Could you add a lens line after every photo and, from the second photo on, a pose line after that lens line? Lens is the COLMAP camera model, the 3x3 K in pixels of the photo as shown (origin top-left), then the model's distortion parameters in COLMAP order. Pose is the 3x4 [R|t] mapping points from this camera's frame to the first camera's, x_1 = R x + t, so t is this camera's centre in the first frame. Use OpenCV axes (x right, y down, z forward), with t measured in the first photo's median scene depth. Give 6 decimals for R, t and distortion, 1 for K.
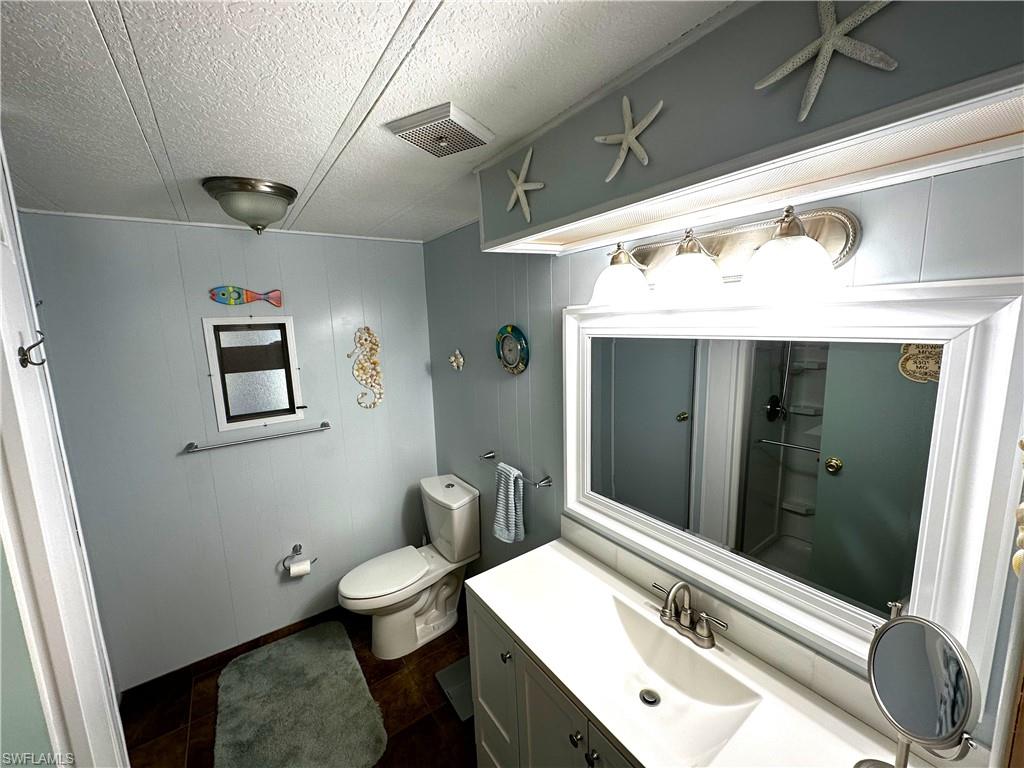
lens RADIAL K [[409.9, 0, 510.9], [0, 409.9, 380.0], [0, 0, 1]] dist [-0.001311, 0.000626]
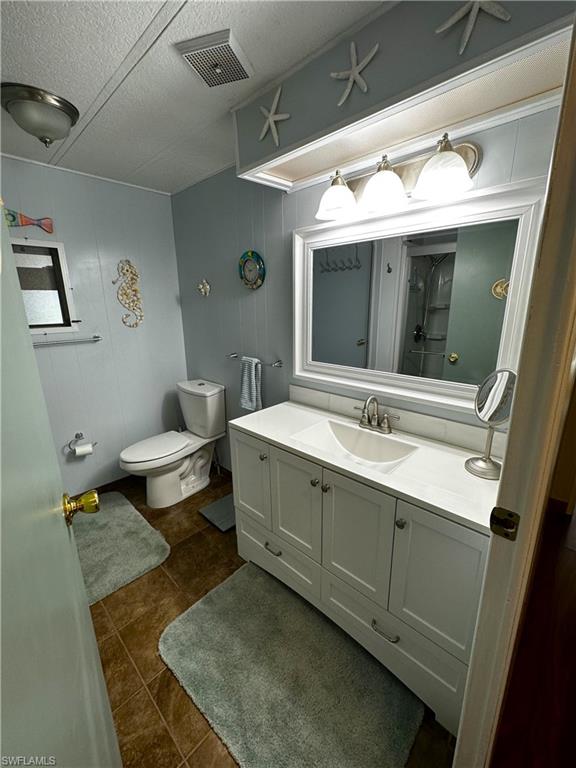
lens RADIAL K [[318.6, 0, 288.0], [0, 318.6, 384.0], [0, 0, 1]] dist [-0.001092, 0.000394]
pose [[0.979136, -0.028095, 0.201254, -0.104681], [0.009487, 0.995637, 0.092831, 0.209526], [-0.202984, -0.088984, 0.975130, -0.095951]]
